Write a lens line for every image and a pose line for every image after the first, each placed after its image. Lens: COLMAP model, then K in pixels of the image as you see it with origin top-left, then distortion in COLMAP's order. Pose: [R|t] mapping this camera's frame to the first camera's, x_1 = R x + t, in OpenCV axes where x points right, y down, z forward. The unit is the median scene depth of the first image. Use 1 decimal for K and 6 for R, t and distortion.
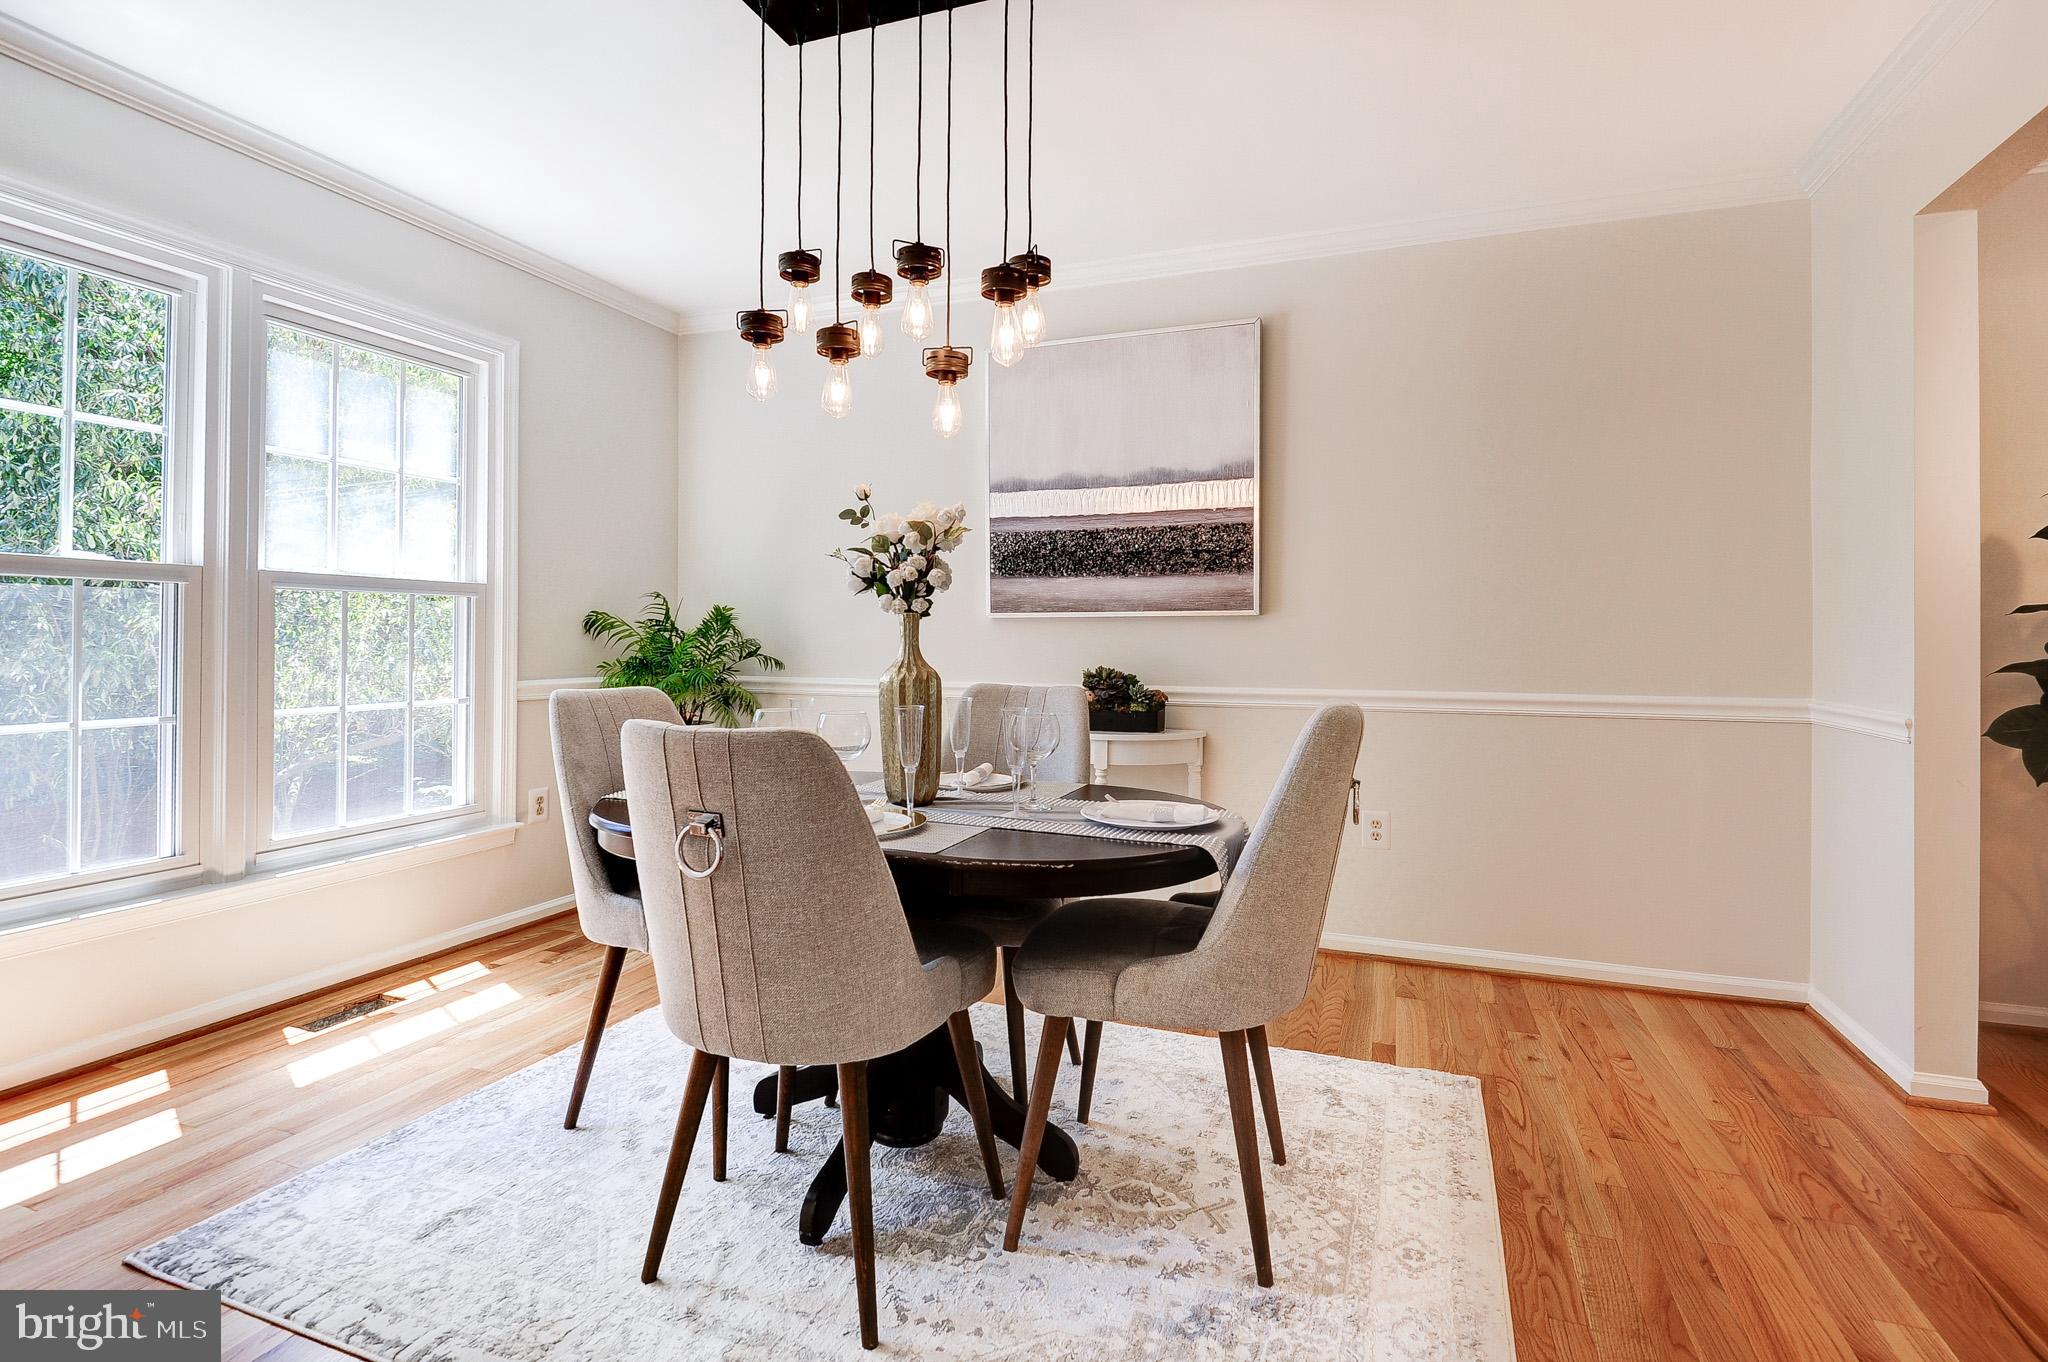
lens RADIAL K [[957.7, 0, 1024.6], [0, 957.7, 641.0], [0, 0, 1]] dist [0.040155, -0.033905]
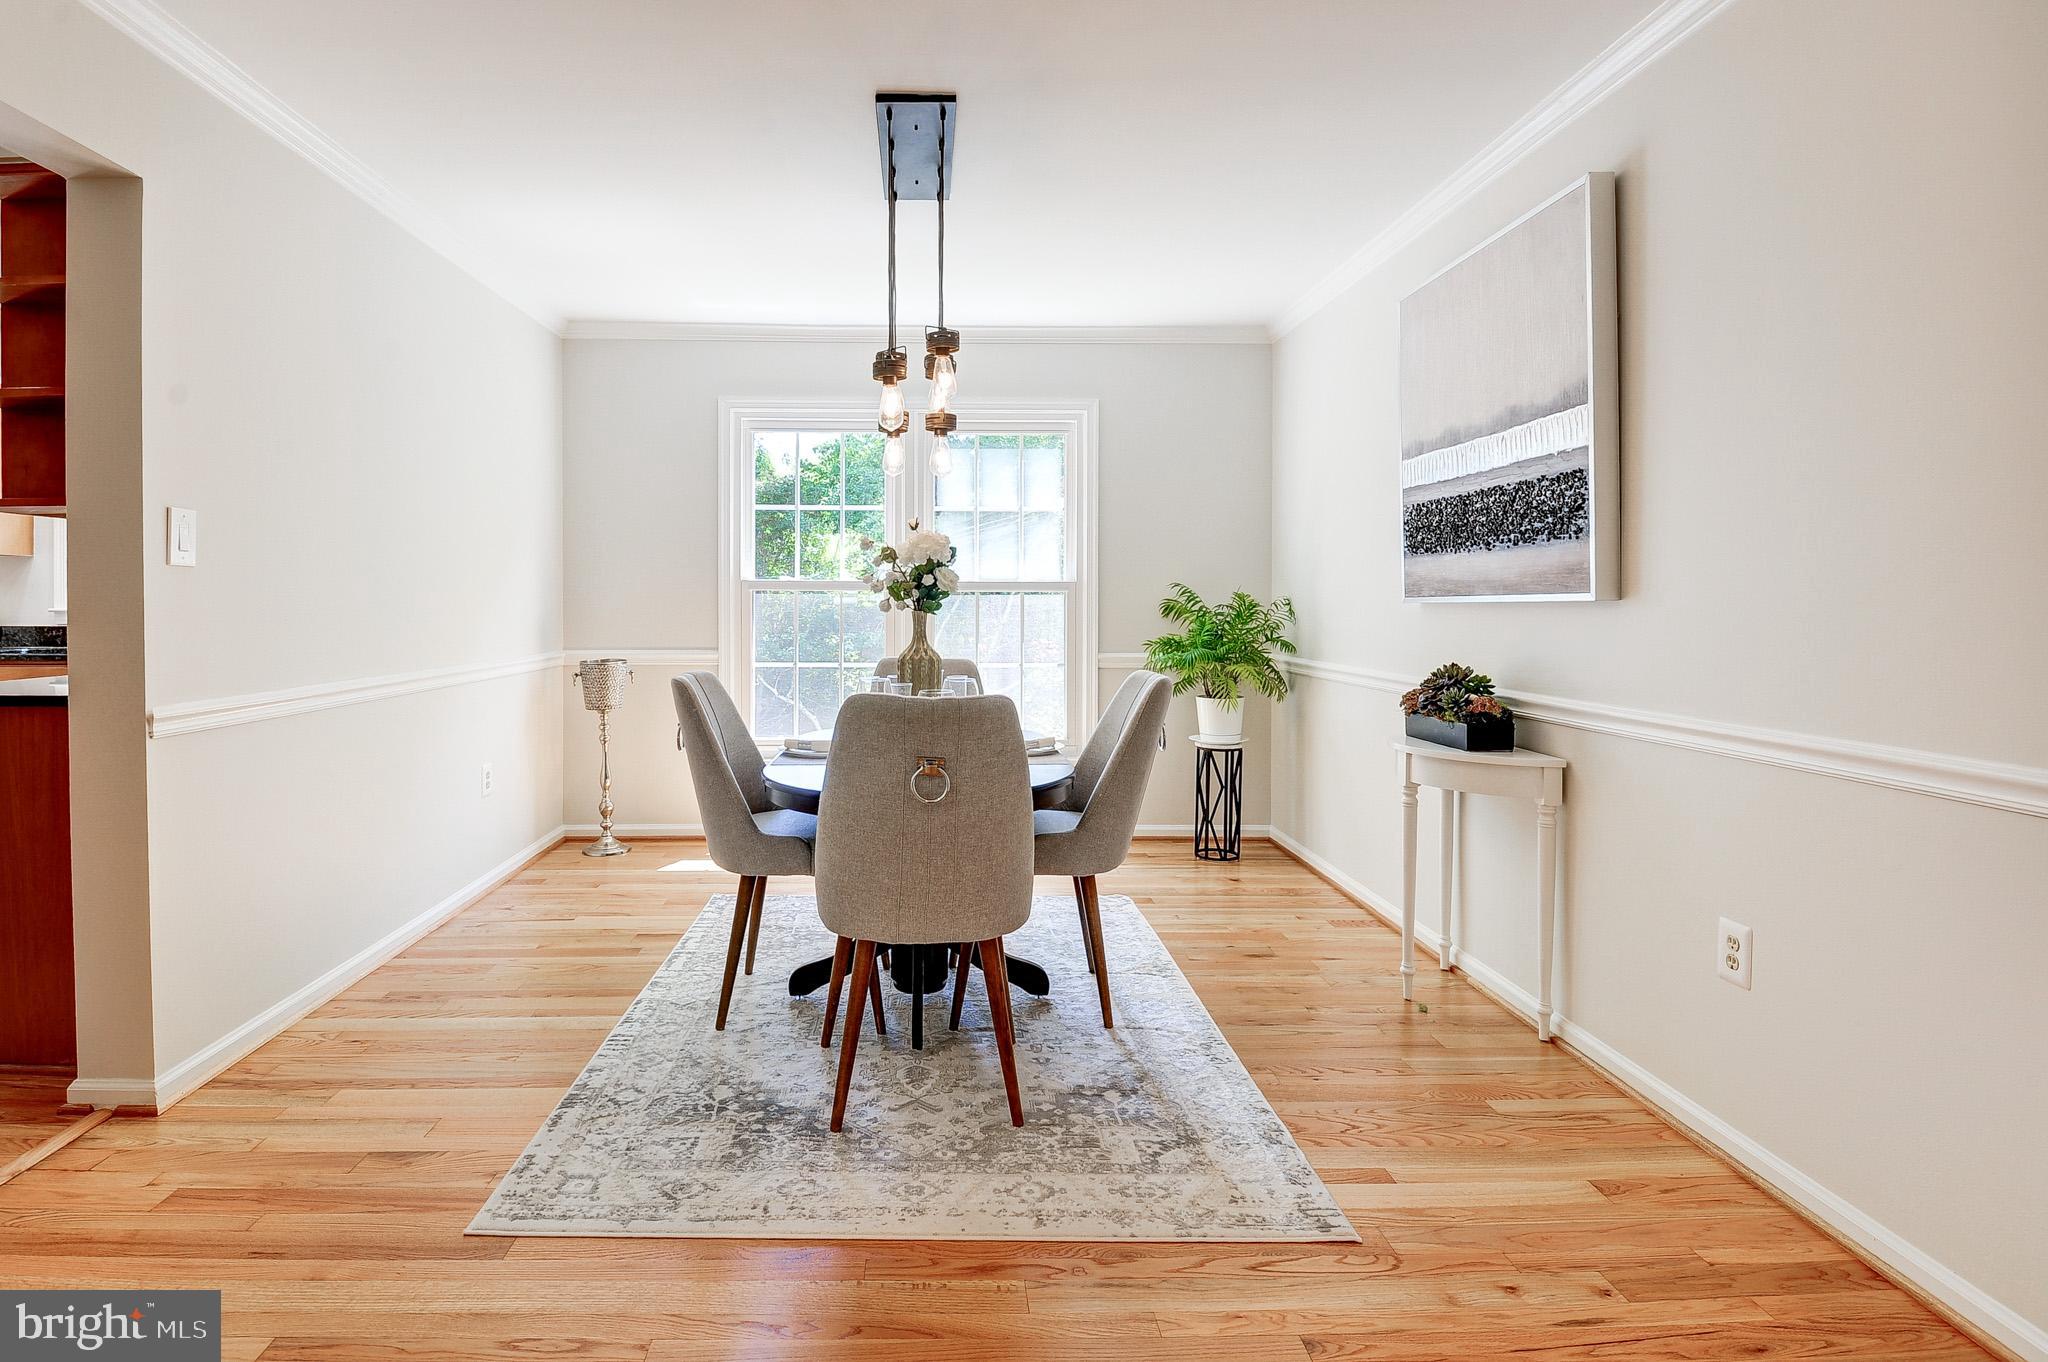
lens RADIAL K [[1024.6, 0, 970.6], [0, 1024.6, 624.5], [0, 0, 1]] dist [0.003626, -0.022543]
pose [[0.389864, 0.013767, -0.920770, 0.743739], [-0.002588, 0.999901, 0.013854, -0.018184], [0.920869, -0.003018, 0.389861, 0.296396]]
